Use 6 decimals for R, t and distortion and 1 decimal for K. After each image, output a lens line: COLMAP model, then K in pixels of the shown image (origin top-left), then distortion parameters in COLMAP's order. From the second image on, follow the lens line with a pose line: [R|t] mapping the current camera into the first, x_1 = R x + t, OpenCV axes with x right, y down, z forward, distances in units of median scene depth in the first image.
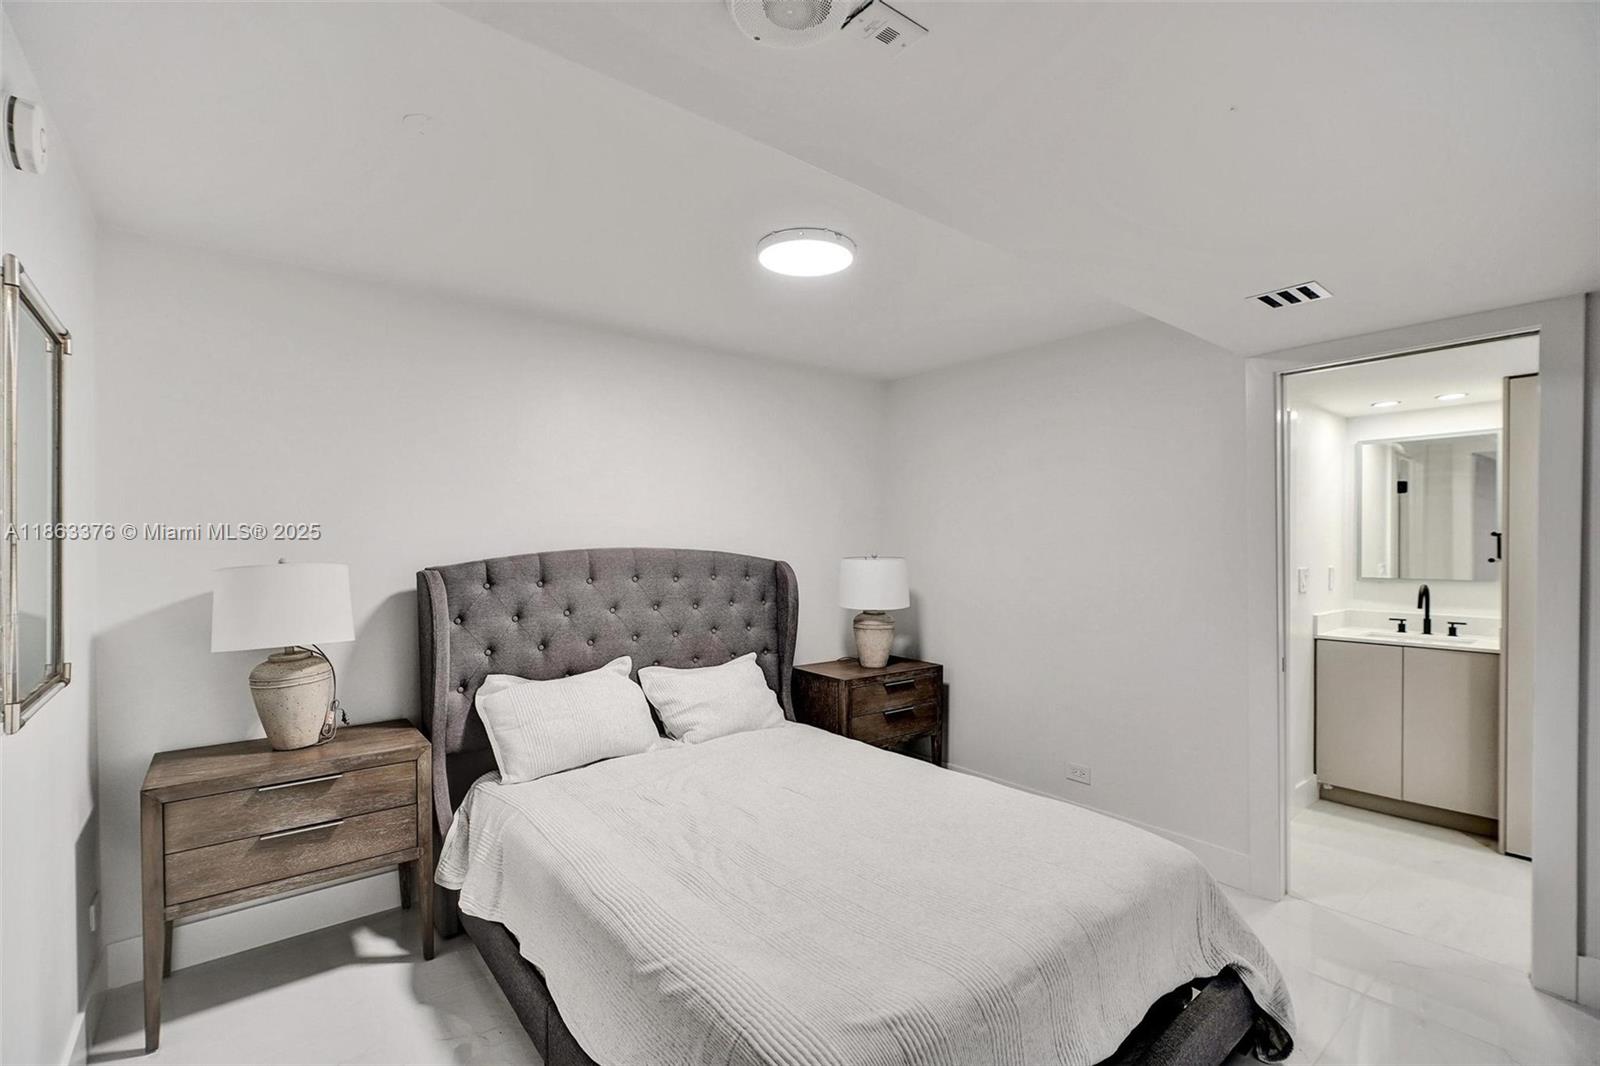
lens RADIAL K [[713.0, 0, 798.7], [0, 713.0, 542.5], [0, 0, 1]] dist [-0.012123, 0.005085]
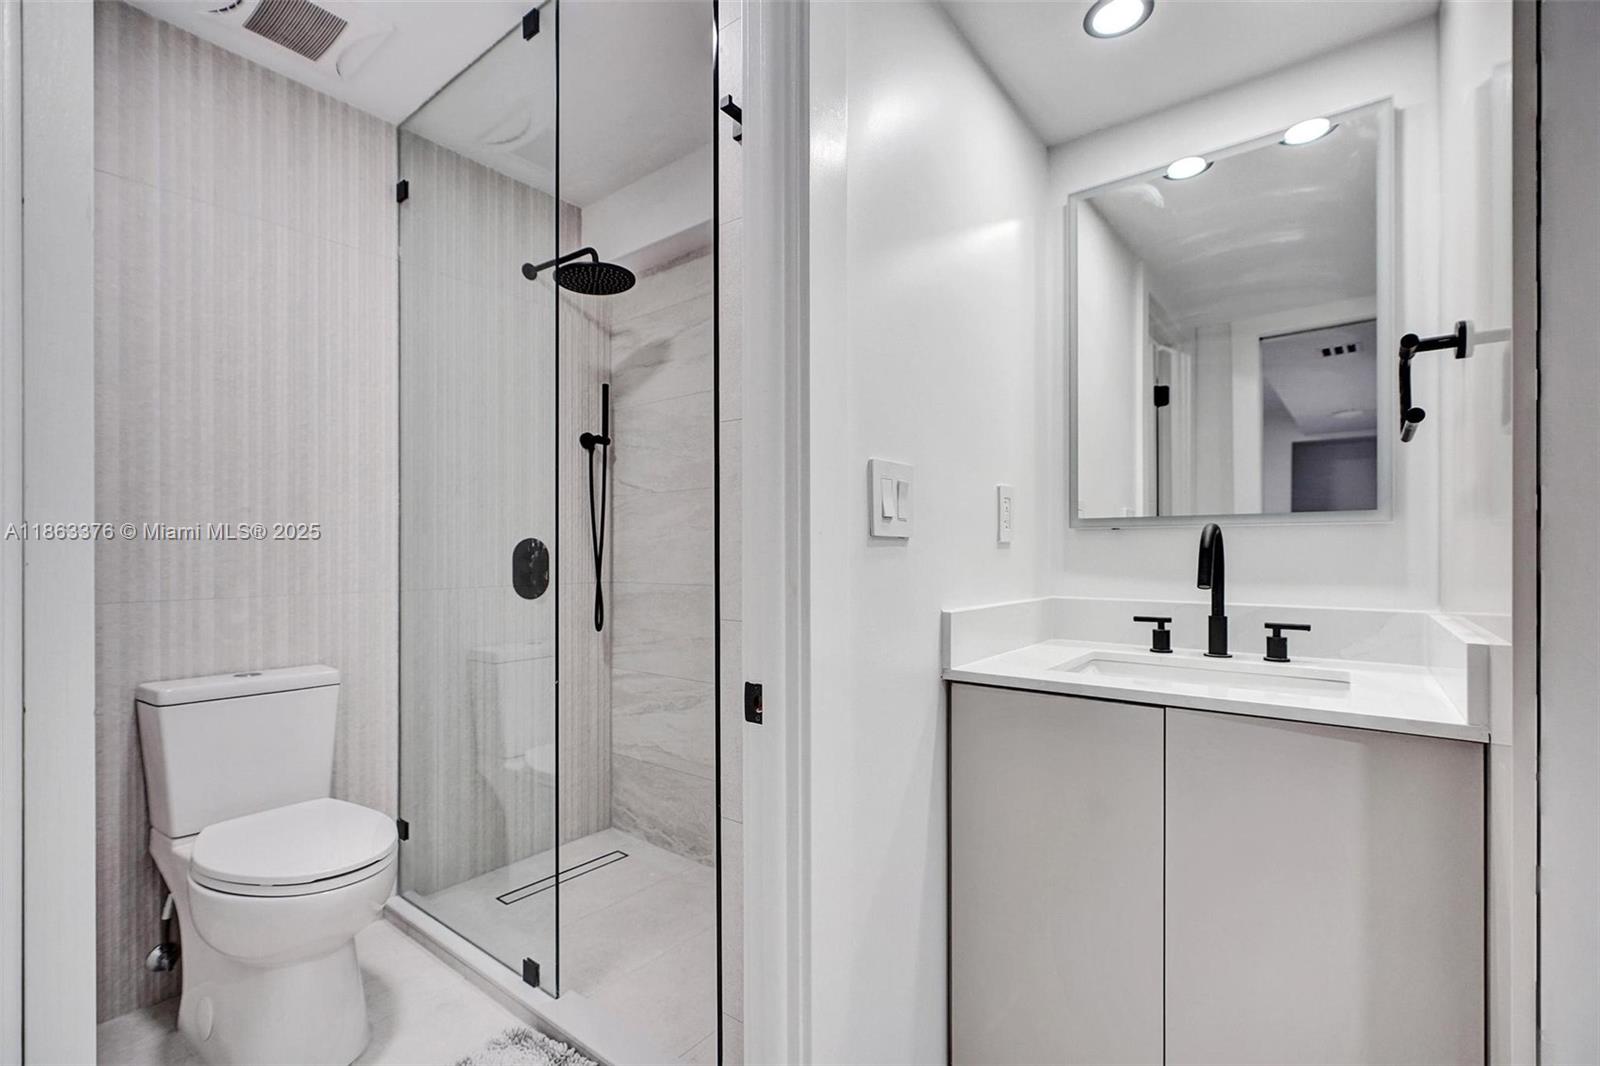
lens RADIAL K [[713.0, 0, 804.0], [0, 713.0, 546.0], [0, 0, 1]] dist [-0.012123, 0.005085]
pose [[0.971170, 0.003327, 0.238367, 1.368558], [-0.003041, 0.999994, -0.001566, 0.168396], [-0.238370, 0.000796, 0.971174, 1.609812]]
